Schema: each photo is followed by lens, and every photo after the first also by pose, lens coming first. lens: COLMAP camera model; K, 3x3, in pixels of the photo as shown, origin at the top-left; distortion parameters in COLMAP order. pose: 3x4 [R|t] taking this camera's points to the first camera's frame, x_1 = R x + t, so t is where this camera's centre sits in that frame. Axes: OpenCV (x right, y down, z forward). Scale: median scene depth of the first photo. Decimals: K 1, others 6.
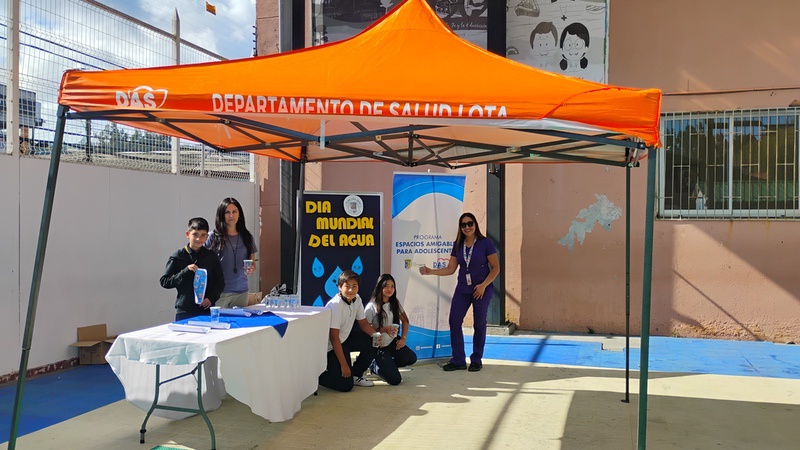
lens RADIAL K [[658.0, 0, 400.0], [0, 658.0, 225.0], [0, 0, 1]] dist [0.060237, -0.066454]
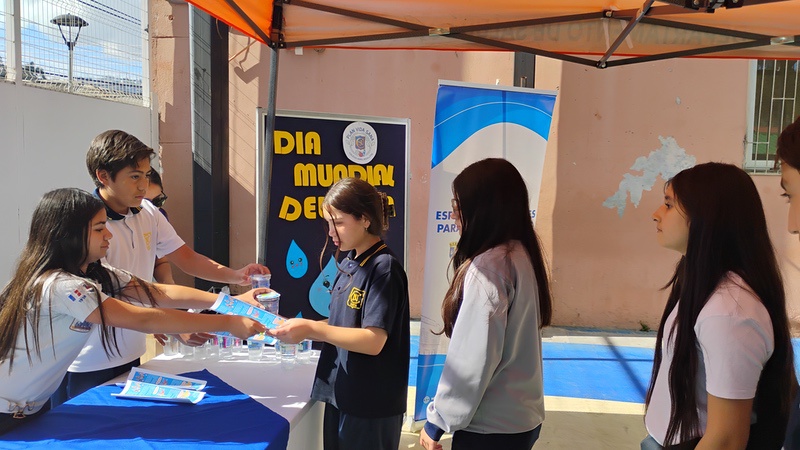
lens RADIAL K [[666.2, 0, 400.0], [0, 666.2, 225.0], [0, 0, 1]] dist [0.053481, -0.011855]
pose [[0.988006, 0.004335, 0.154357, -0.122082], [-0.016596, 0.996797, 0.078236, -0.005328], [-0.153524, -0.079859, 0.984913, 0.456452]]
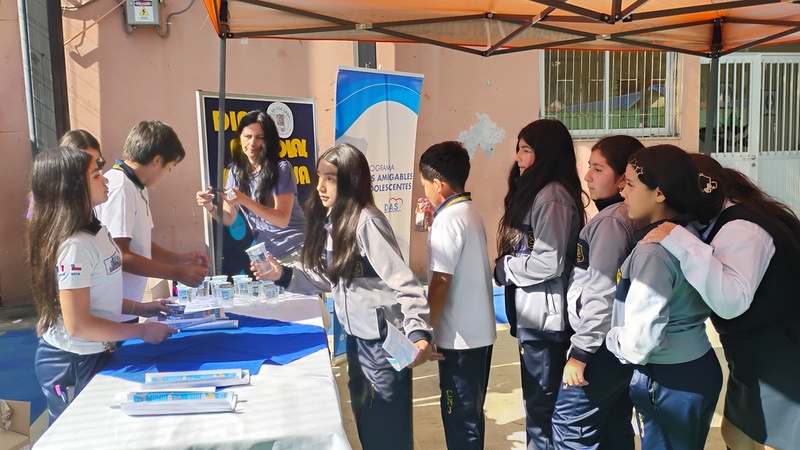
lens RADIAL K [[668.1, 0, 400.0], [0, 668.1, 225.0], [0, 0, 1]] dist [0.063143, -0.062841]
pose [[0.887589, -0.073830, 0.454682, -0.263242], [0.031005, 0.994409, 0.100945, 0.008731], [-0.459592, -0.075500, 0.884915, 0.385703]]
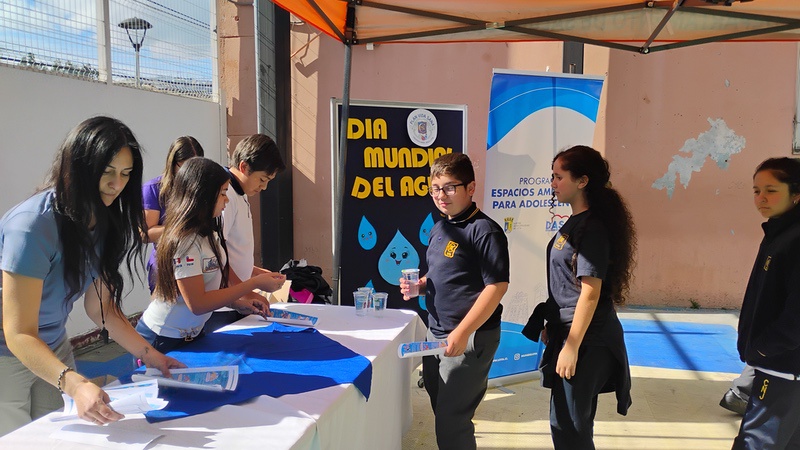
lens RADIAL K [[668.1, 0, 400.0], [0, 668.1, 225.0], [0, 0, 1]] dist [0.063143, -0.062841]
pose [[0.996398, -0.008702, 0.084356, -0.141643], [0.001080, 0.995944, 0.089972, 0.003702], [-0.084797, -0.089556, 0.992365, 0.399005]]
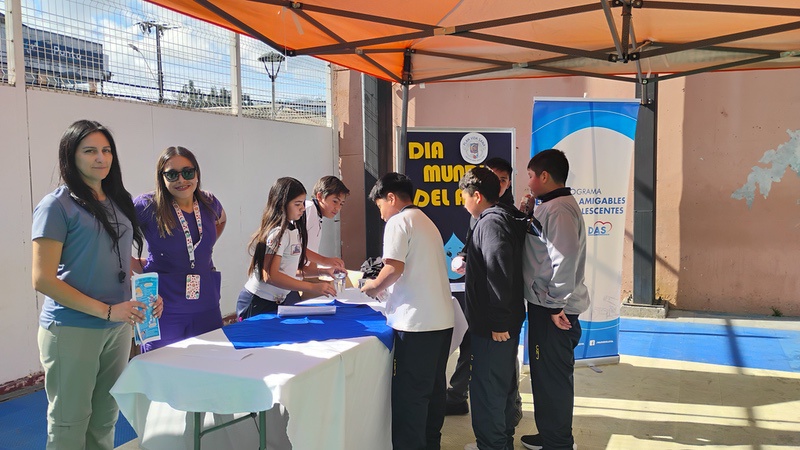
lens RADIAL K [[668.1, 0, 400.0], [0, 668.1, 225.0], [0, 0, 1]] dist [0.063143, -0.062841]
pose [[0.993865, -0.006008, -0.110433, -0.071132], [0.013462, 0.997671, 0.066869, 0.004124], [0.109774, -0.067946, 0.991632, 0.272575]]
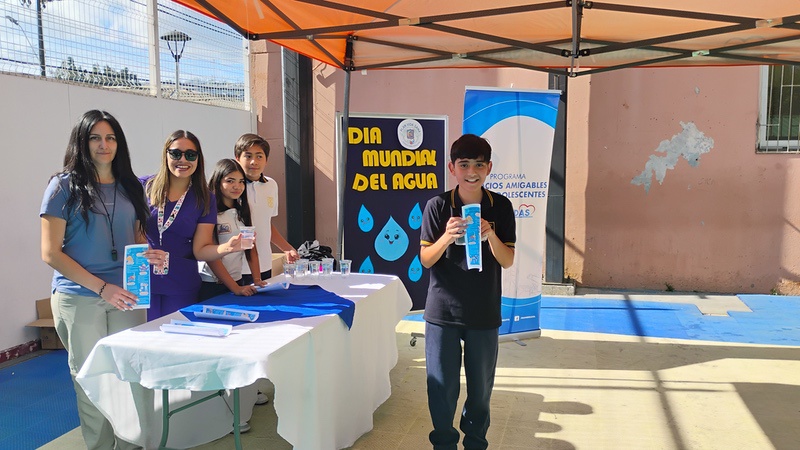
lens RADIAL K [[668.1, 0, 400.0], [0, 668.1, 225.0], [0, 0, 1]] dist [0.063143, -0.062841]
pose [[0.999210, -0.009500, 0.038581, -0.111863], [0.006040, 0.996028, 0.088833, 0.005434], [-0.039272, -0.088529, 0.995299, 0.249731]]
